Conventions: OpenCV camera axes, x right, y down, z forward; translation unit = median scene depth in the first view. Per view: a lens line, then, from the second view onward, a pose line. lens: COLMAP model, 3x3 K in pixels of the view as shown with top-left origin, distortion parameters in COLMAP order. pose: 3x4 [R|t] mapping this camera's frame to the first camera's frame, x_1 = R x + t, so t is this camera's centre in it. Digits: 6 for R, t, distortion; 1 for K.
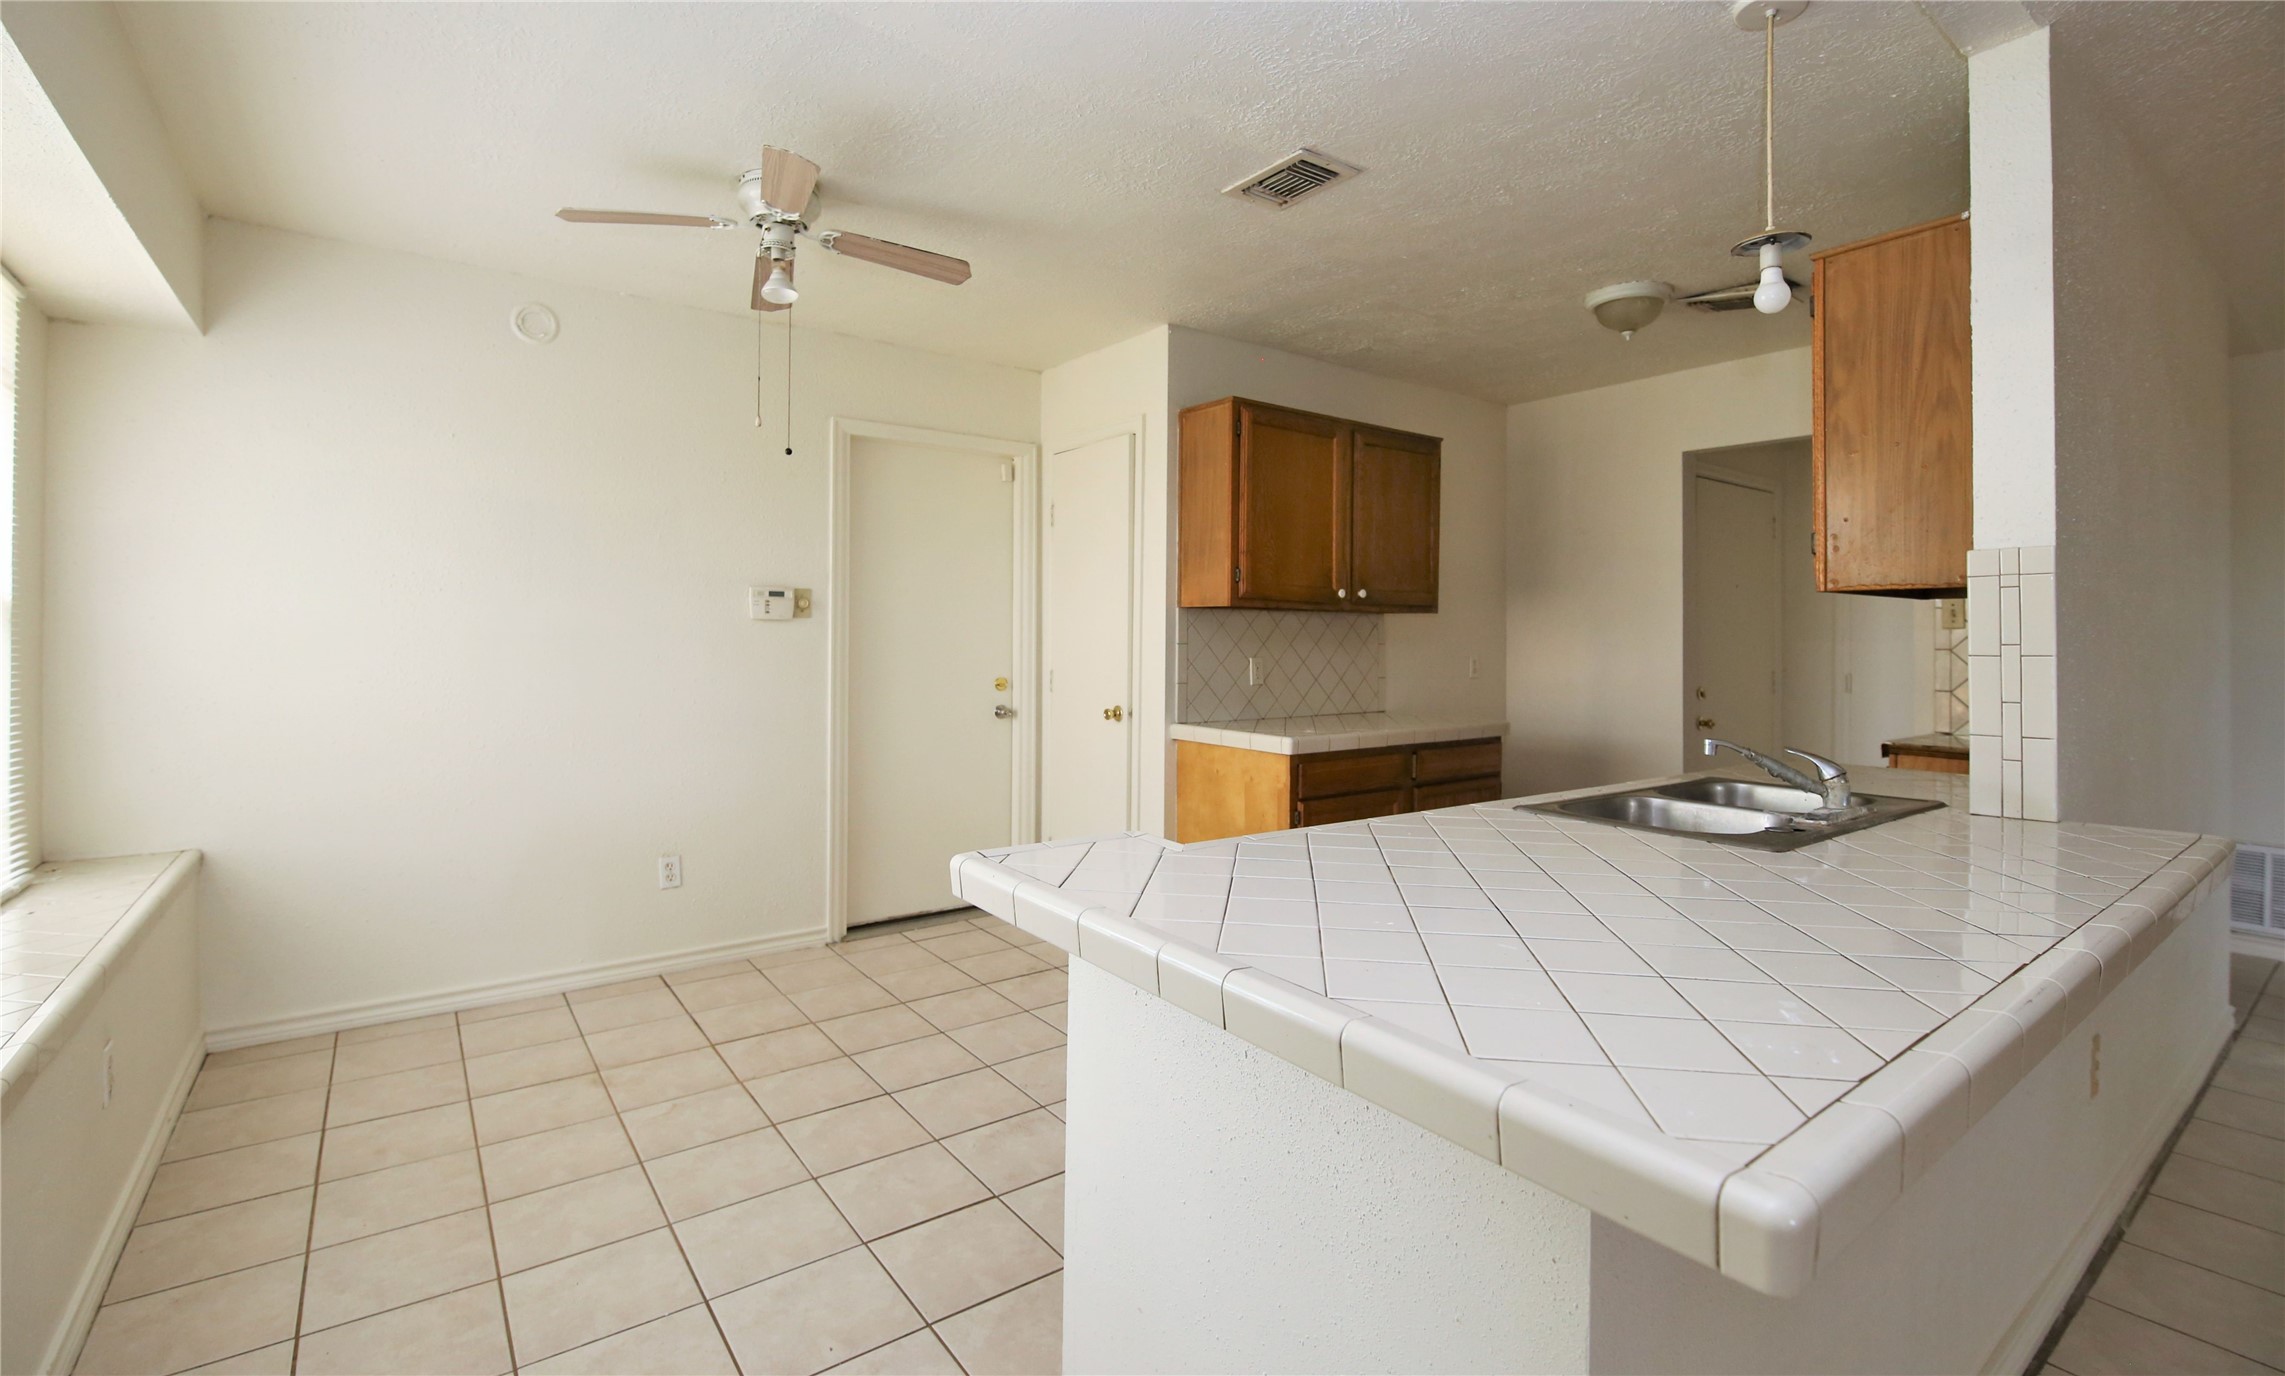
lens RADIAL K [[990.6, 0, 1134.5], [0, 990.6, 631.5], [0, 0, 1]] dist [0.007552, -0.000025]
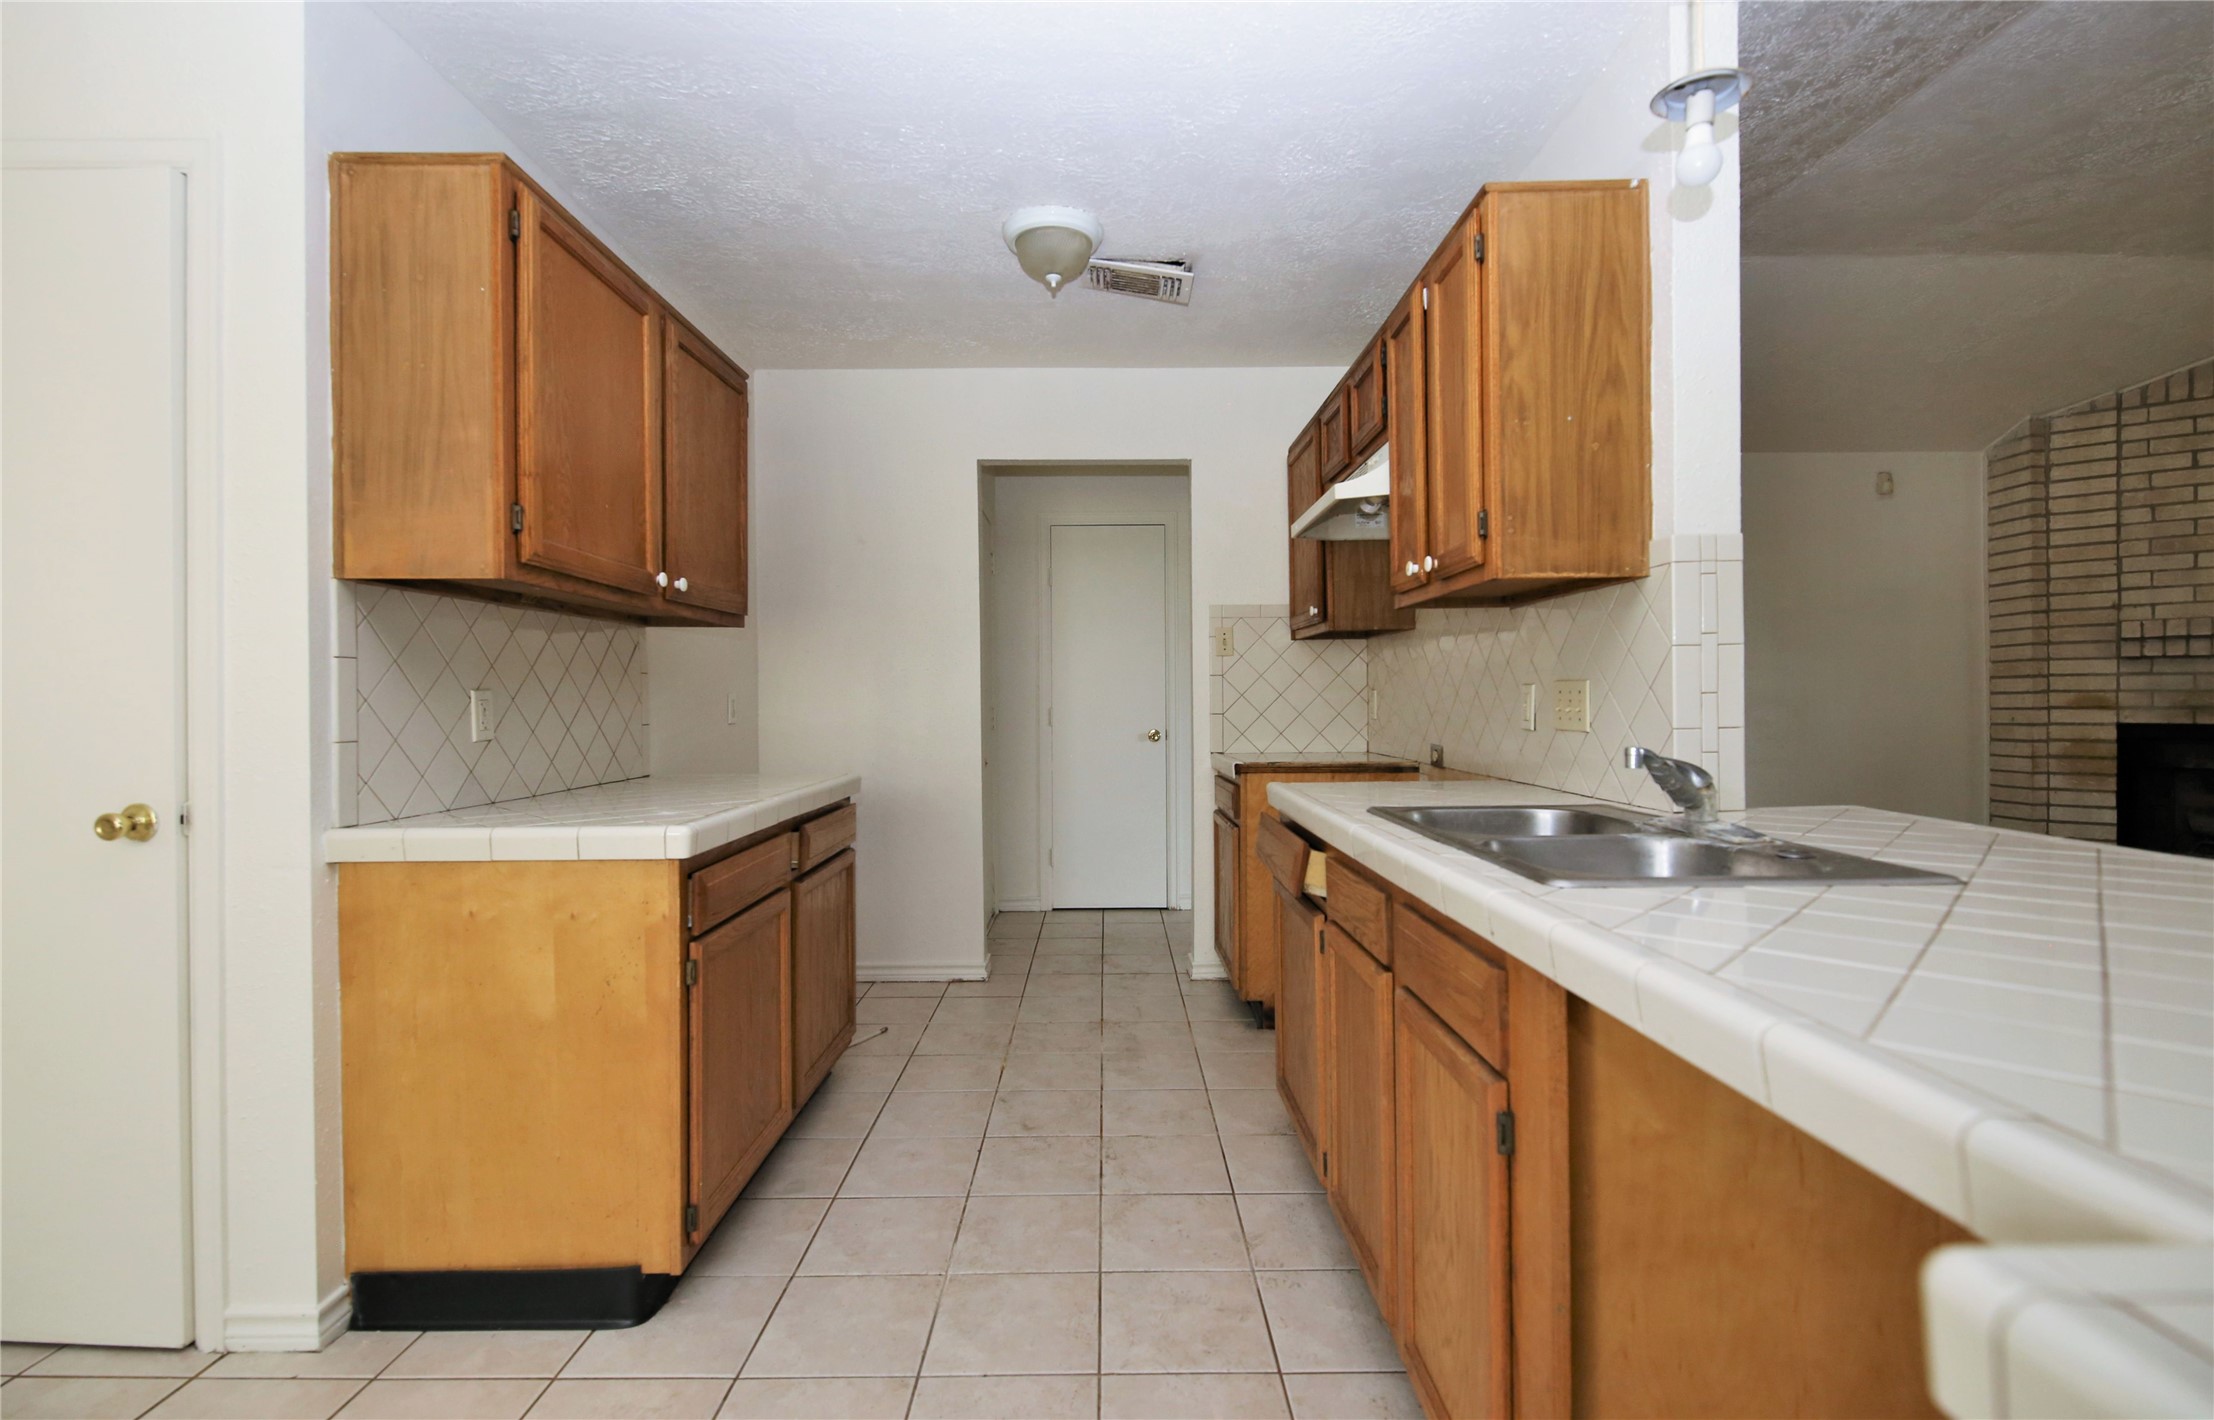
lens RADIAL K [[1006.1, 0, 1109.3], [0, 1006.1, 699.4], [0, 0, 1]] dist [0.002400, -0.000372]
pose [[0.590485, -0.012749, 0.806948, -0.127192], [0.008332, 0.999918, 0.009700, 0.031321], [-0.807006, 0.000996, 0.590543, 0.437837]]
